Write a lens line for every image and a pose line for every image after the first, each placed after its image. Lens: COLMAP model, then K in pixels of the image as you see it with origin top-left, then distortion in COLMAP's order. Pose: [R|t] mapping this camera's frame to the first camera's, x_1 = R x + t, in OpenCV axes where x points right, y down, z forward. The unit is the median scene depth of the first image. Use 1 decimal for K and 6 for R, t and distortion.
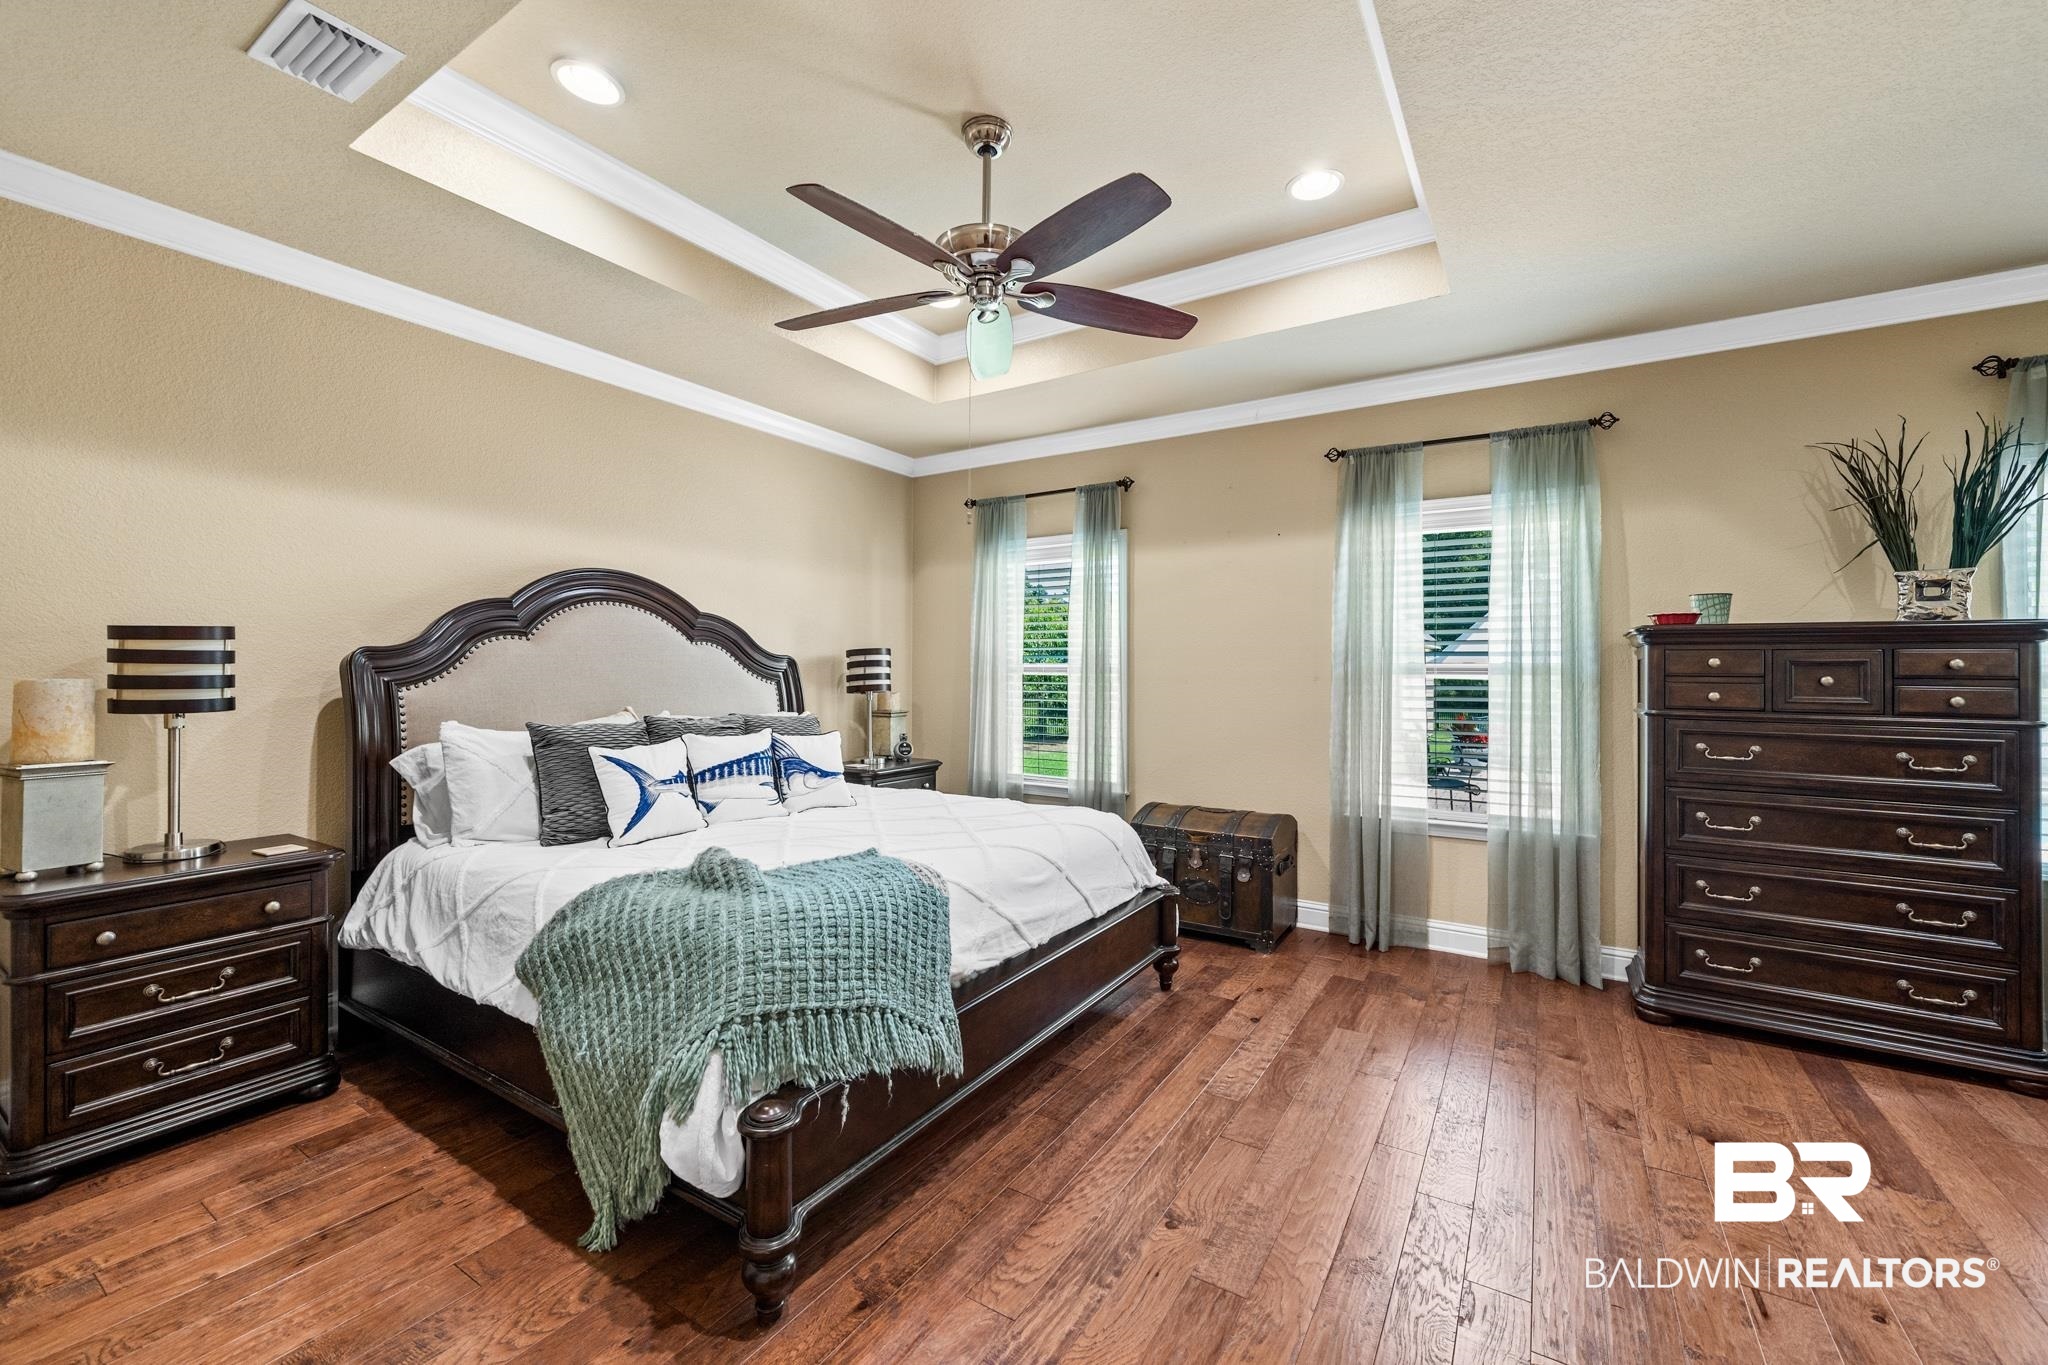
lens RADIAL K [[823.7, 0, 1019.2], [0, 823.7, 674.1], [0, 0, 1]] dist [-0.002018, -0.000394]
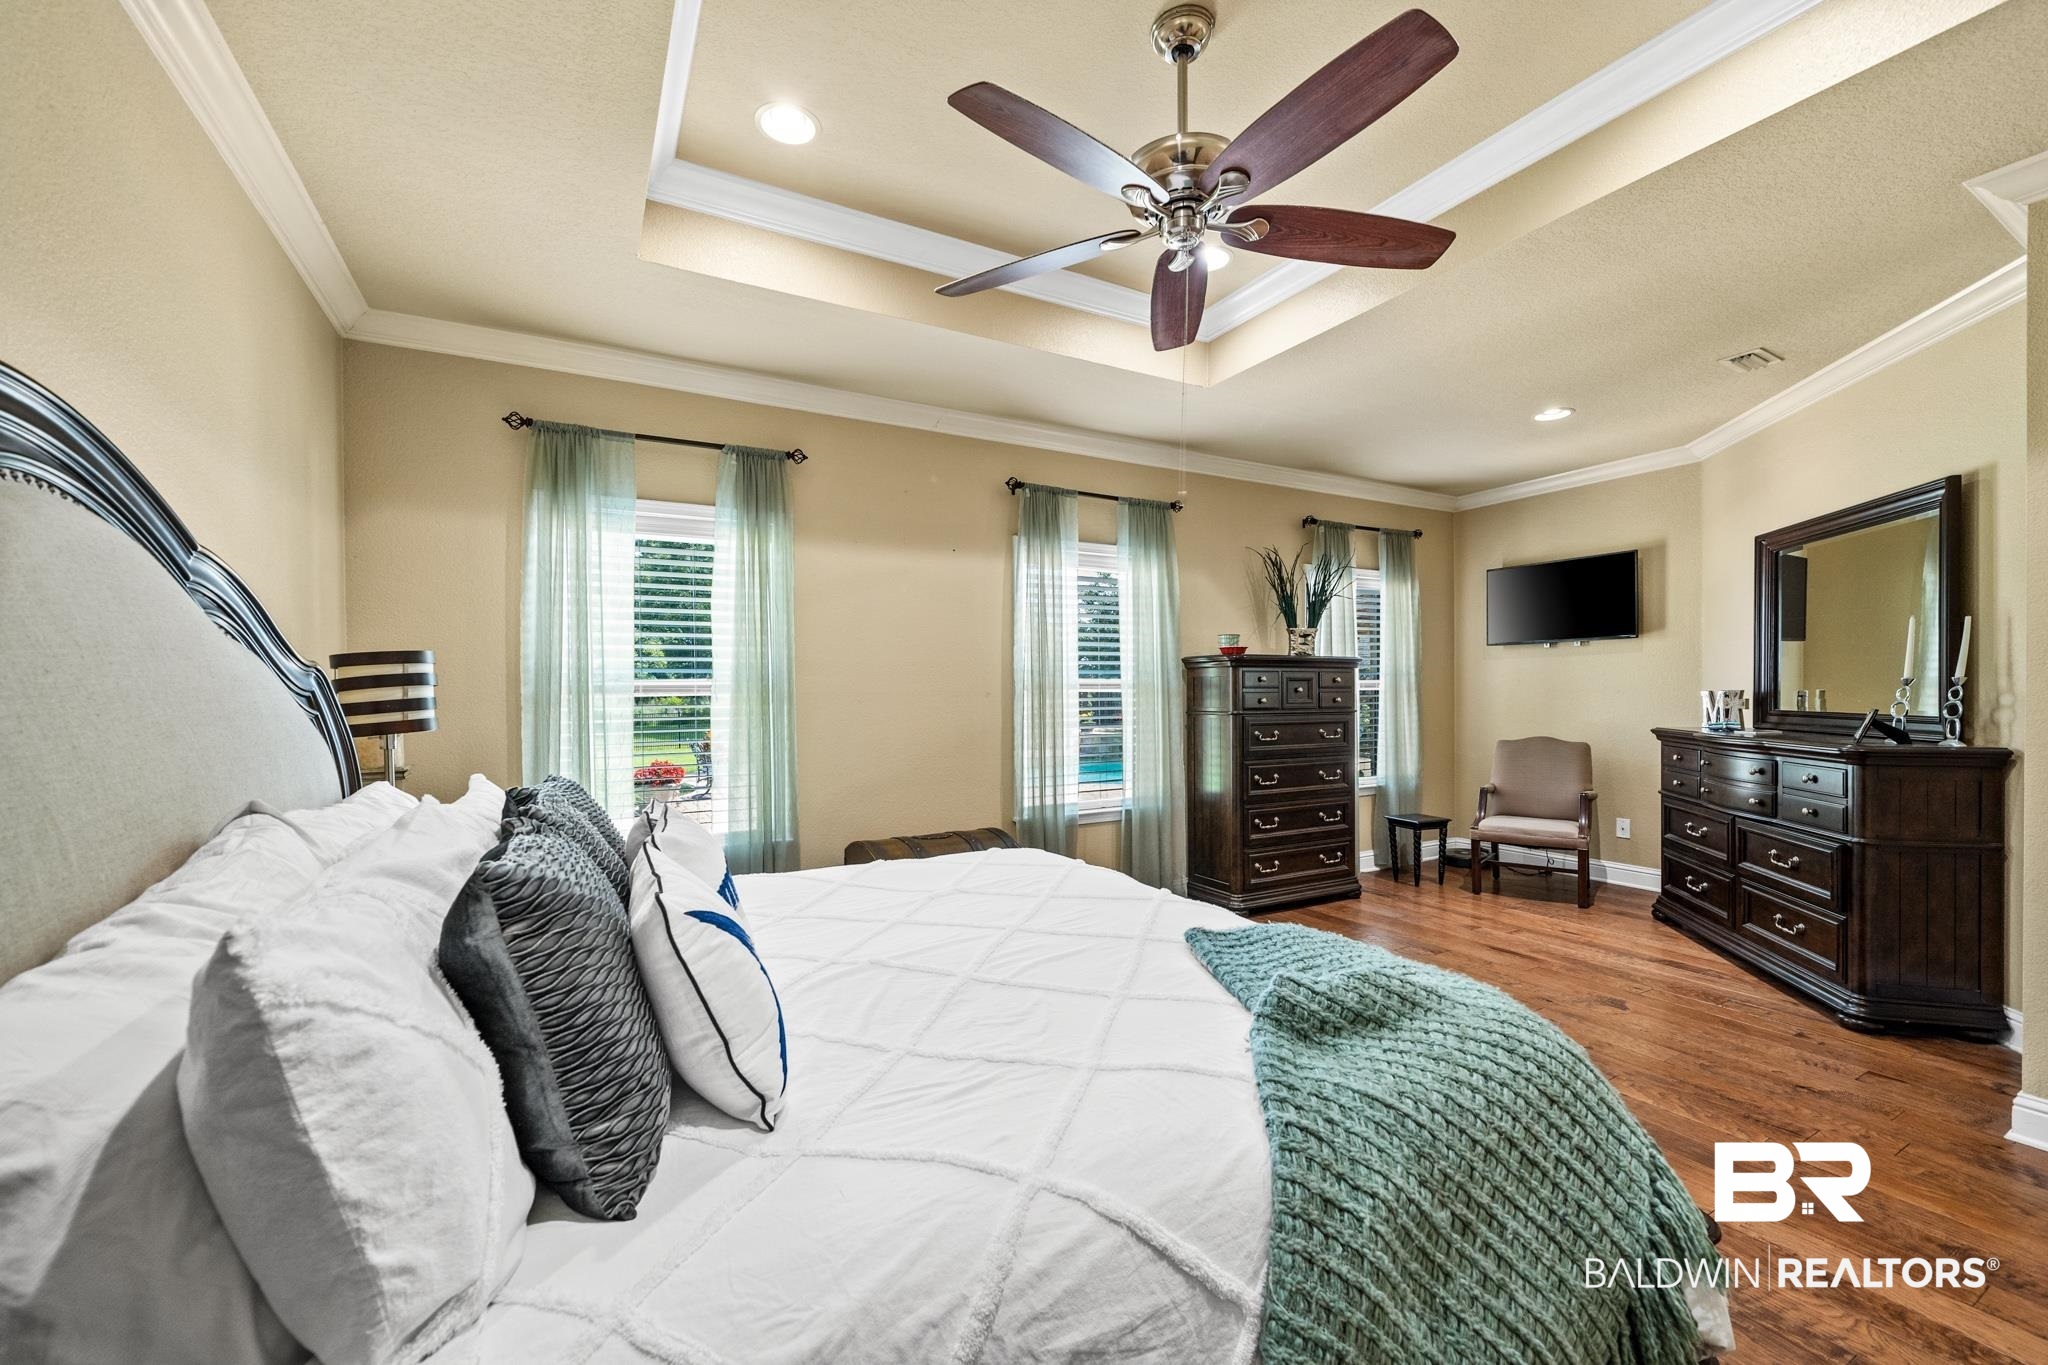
lens RADIAL K [[811.5, 0, 1021.3], [0, 811.5, 693.9], [0, 0, 1]] dist [-0.001990, -0.000317]
pose [[0.474098, -0.014103, 0.880359, -0.598149], [0.013924, 0.999867, 0.008519, -0.003480], [-0.880362, 0.008220, 0.474231, 0.546544]]
